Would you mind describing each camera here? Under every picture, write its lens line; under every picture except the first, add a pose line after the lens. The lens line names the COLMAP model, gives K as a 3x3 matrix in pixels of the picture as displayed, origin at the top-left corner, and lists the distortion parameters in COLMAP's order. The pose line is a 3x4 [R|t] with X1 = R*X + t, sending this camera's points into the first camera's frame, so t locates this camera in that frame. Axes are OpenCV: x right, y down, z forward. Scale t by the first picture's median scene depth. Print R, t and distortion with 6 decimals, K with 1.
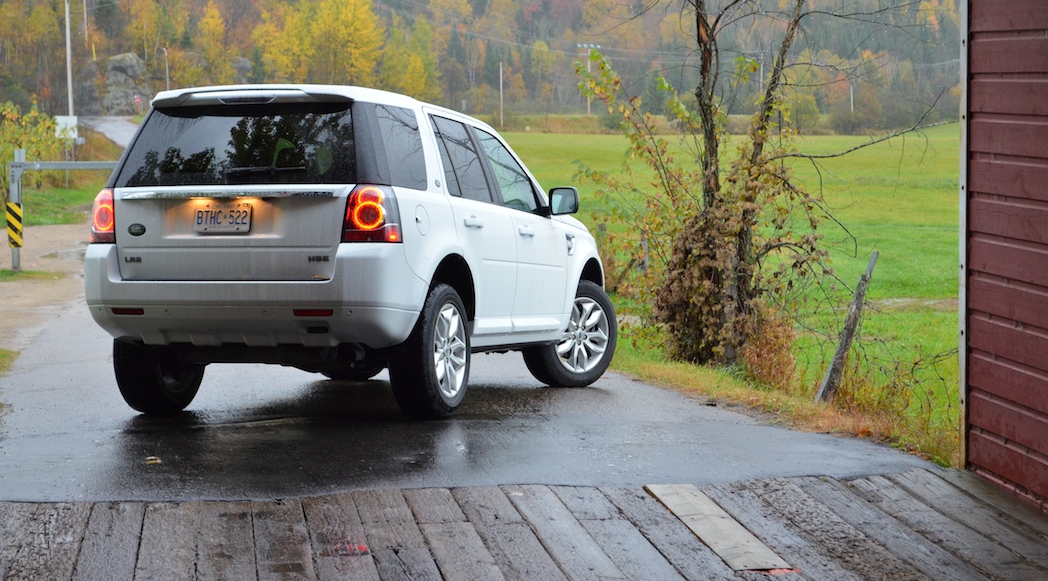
lens RADIAL K [[1956.0, 0, 524.0], [0, 1956.0, 290.5], [0, 0, 1]] dist [0.009859, 0.199677]
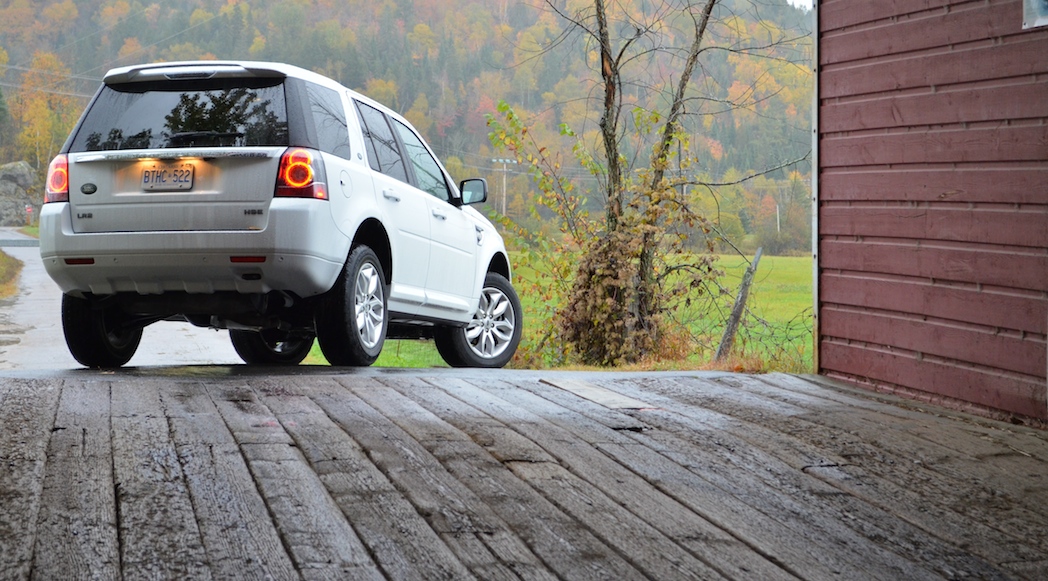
lens RADIAL K [[2069.5, 0, 498.9], [0, 2069.5, 290.2], [0, 0, 1]] dist [0.019376, 0.030991]
pose [[0.999480, 0.009659, 0.030755, -0.000565], [-0.007687, 0.997947, -0.063578, 0.092311], [-0.031306, 0.063309, 0.997503, -0.164688]]
